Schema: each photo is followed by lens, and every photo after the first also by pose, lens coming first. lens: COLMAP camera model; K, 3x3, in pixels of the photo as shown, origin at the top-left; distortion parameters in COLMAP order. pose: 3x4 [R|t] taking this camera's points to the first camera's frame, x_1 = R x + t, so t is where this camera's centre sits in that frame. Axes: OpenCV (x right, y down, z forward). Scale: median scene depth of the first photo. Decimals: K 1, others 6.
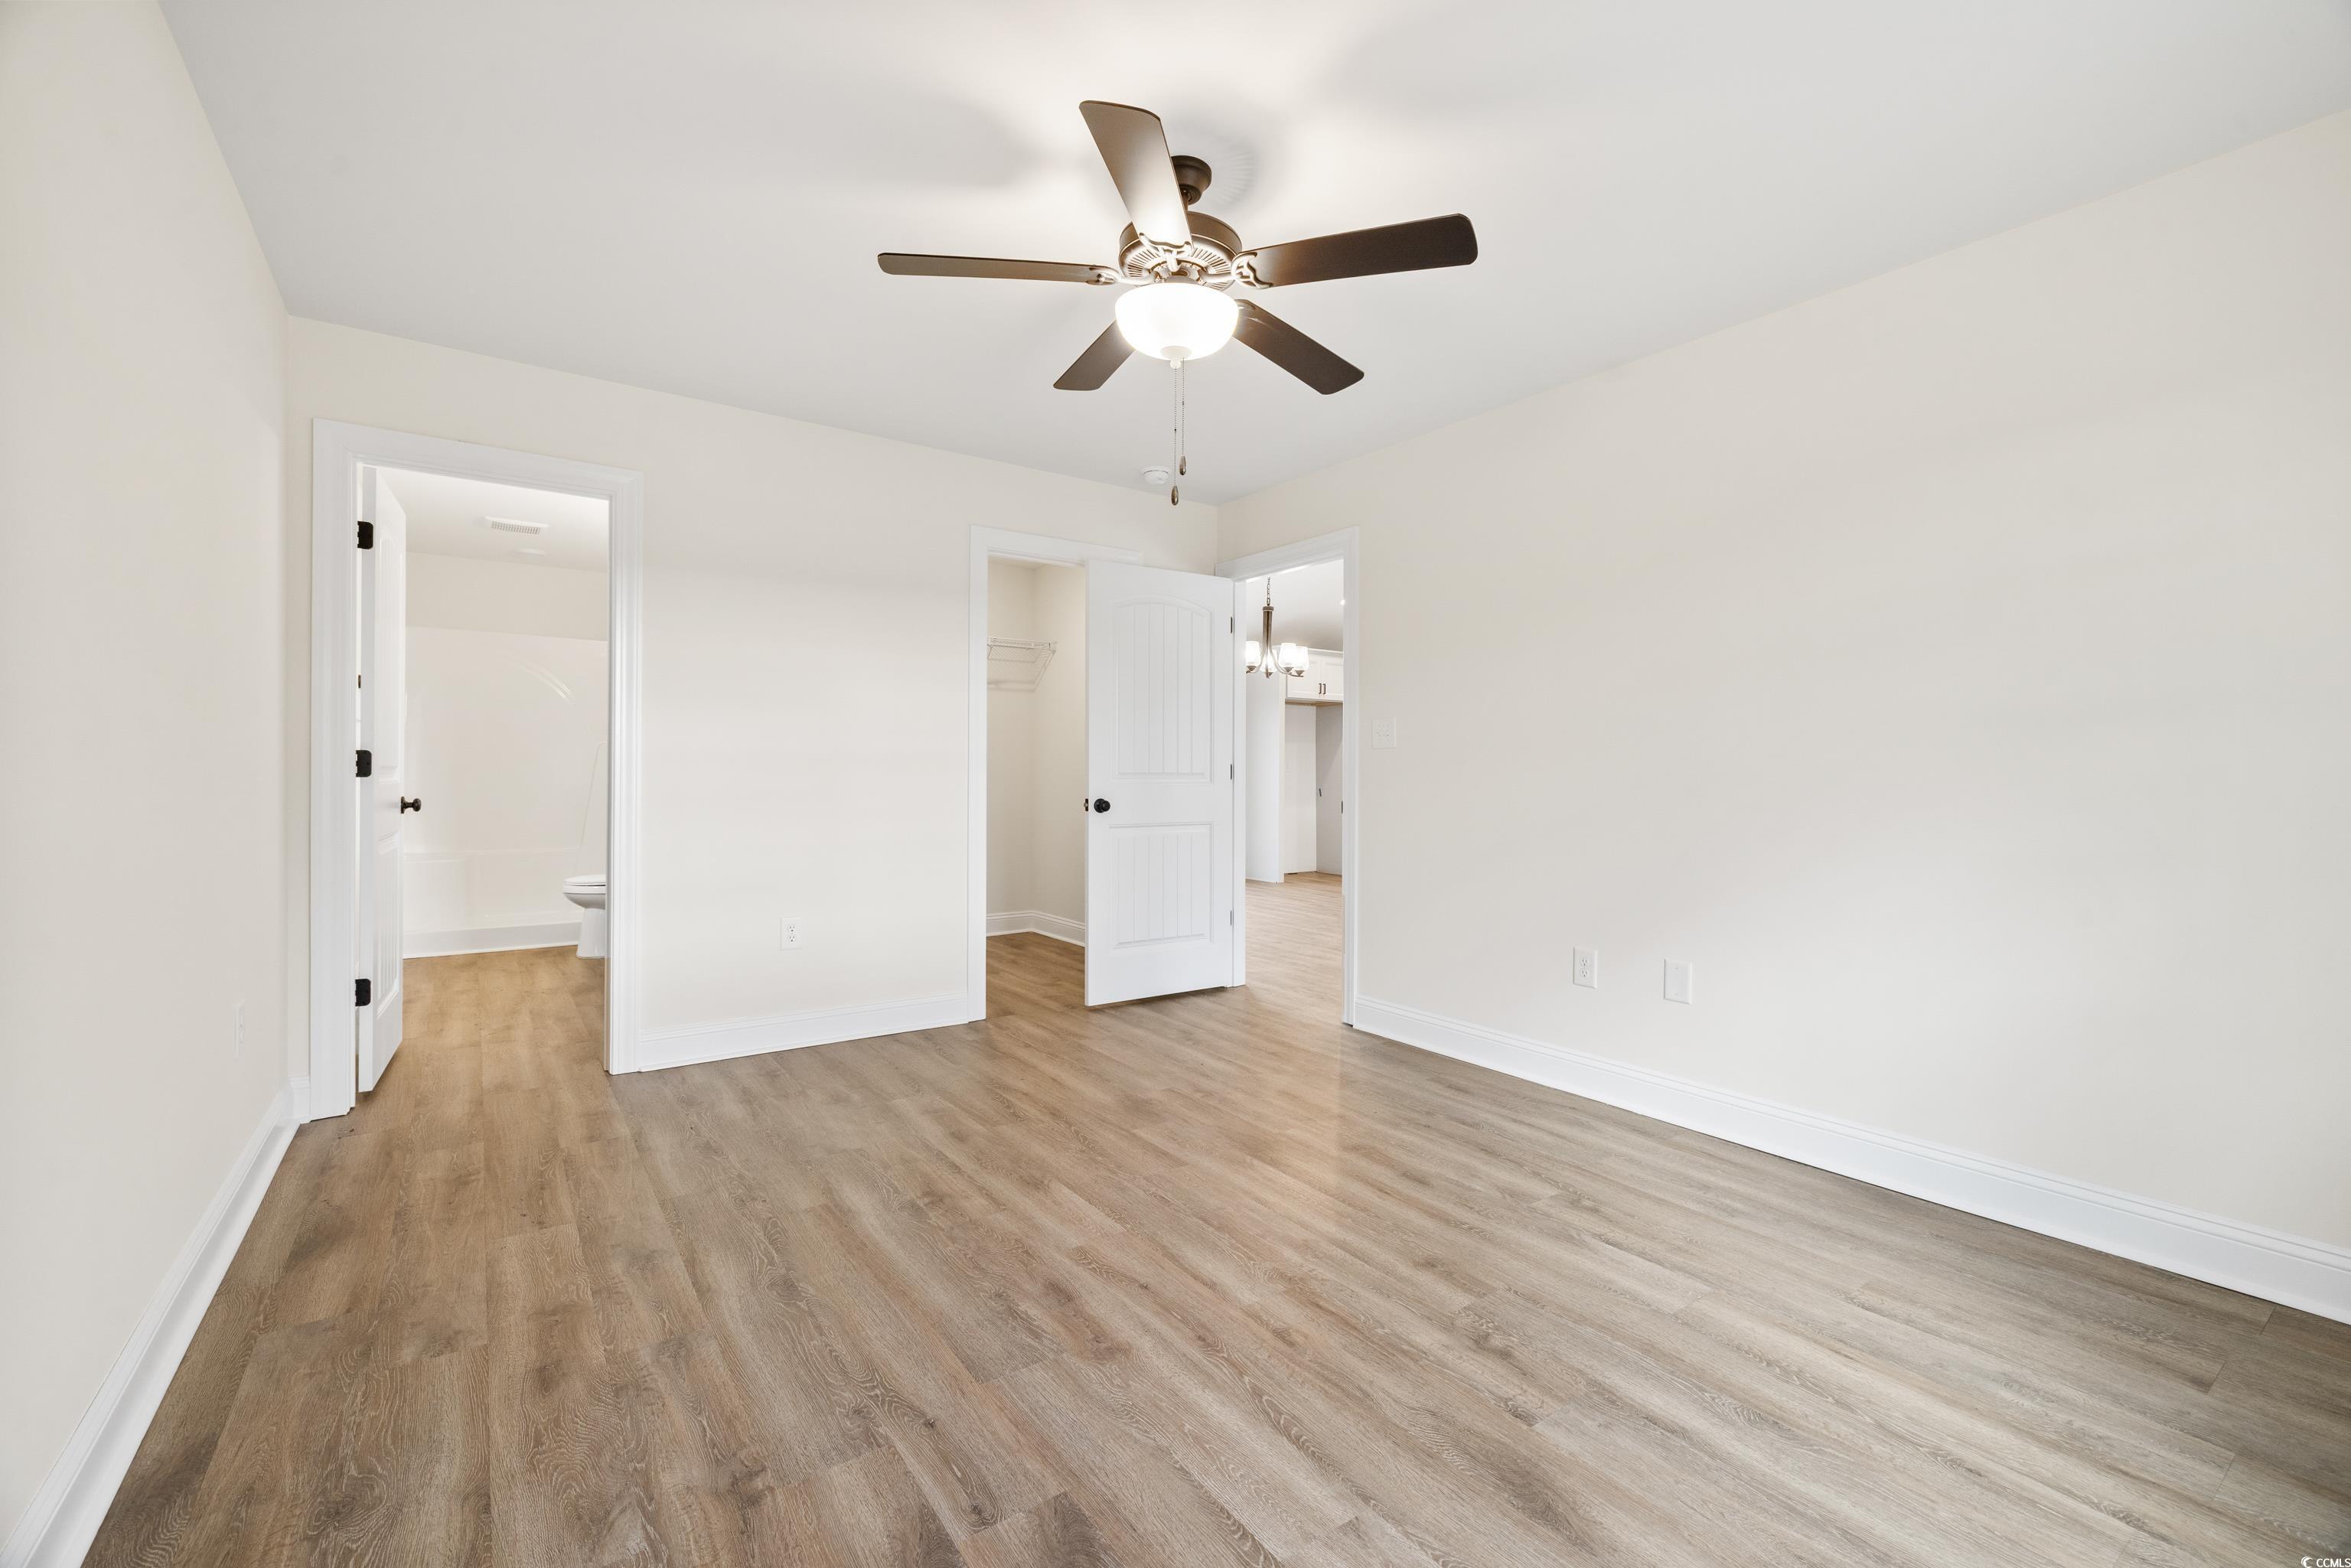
lens RADIAL K [[987.8, 0, 1180.3], [0, 987.8, 766.7], [0, 0, 1]] dist [-0.000848, 0.000114]
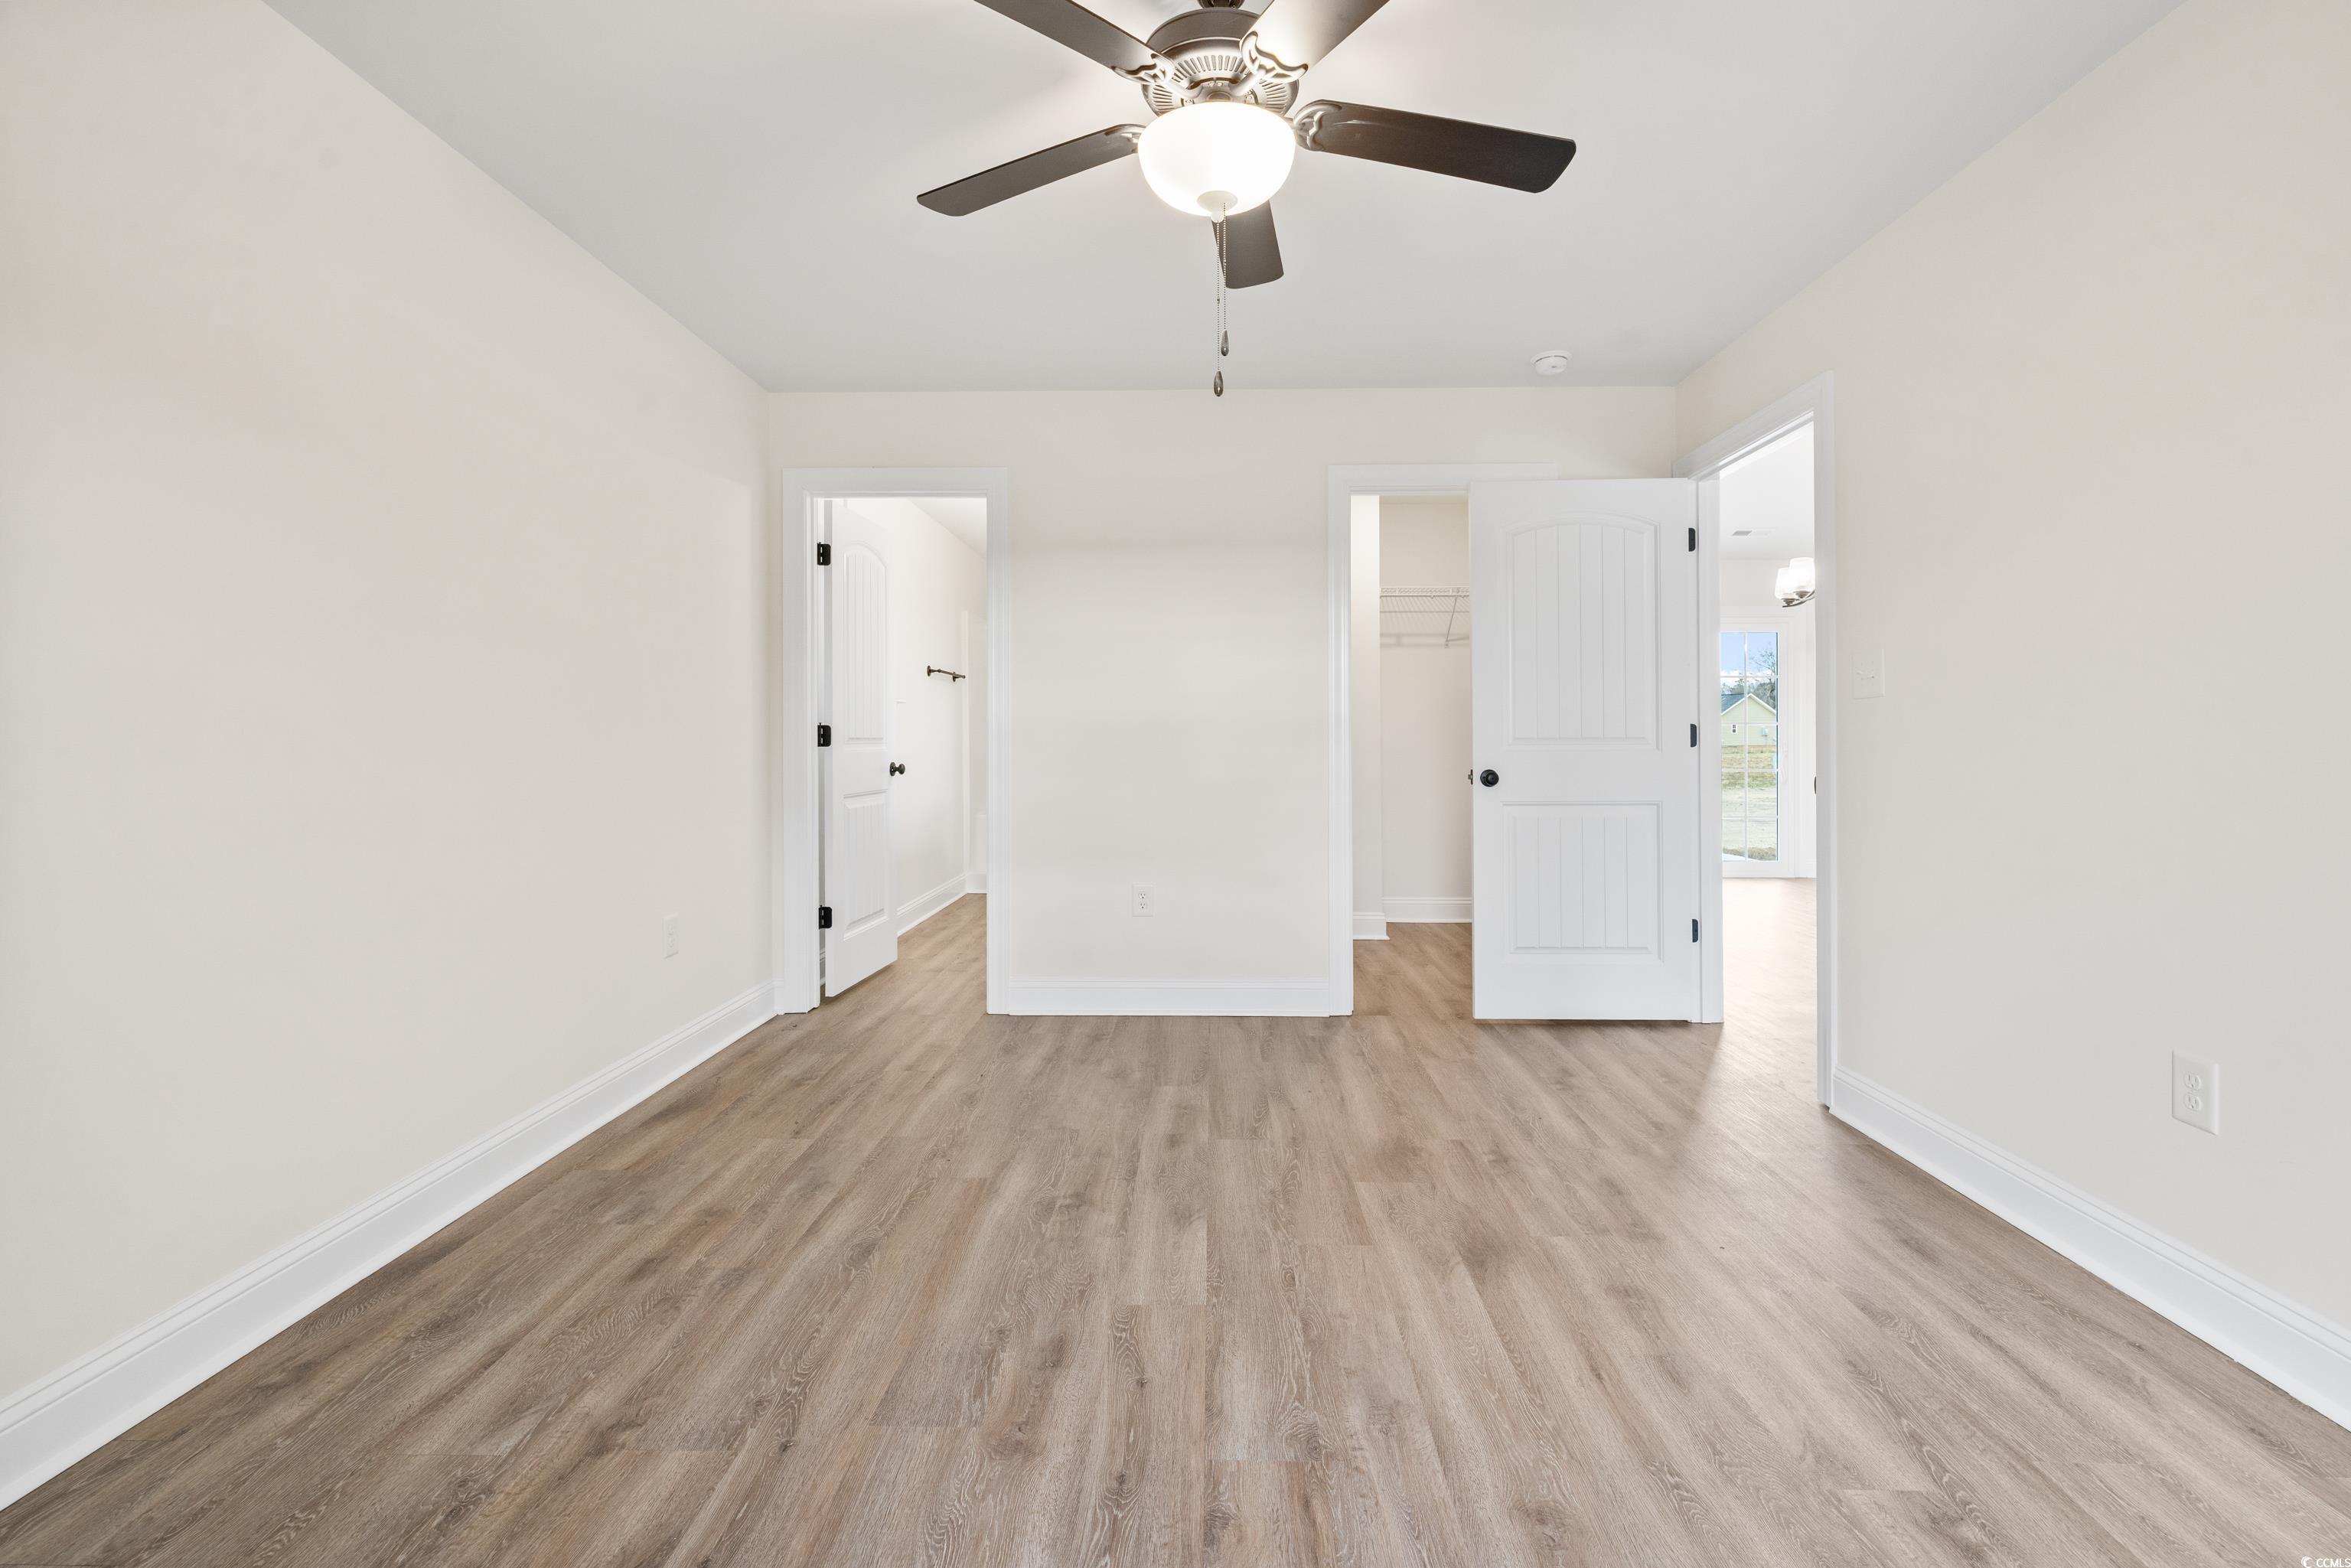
lens RADIAL K [[994.5, 0, 1182.0], [0, 994.5, 743.9], [0, 0, 1]] dist [-0.000963, 0.000274]
pose [[0.801382, -0.004814, -0.598133, 0.410601], [0.010275, 0.999931, 0.005719, -0.002877], [0.598064, -0.010729, 0.801376, 0.315791]]
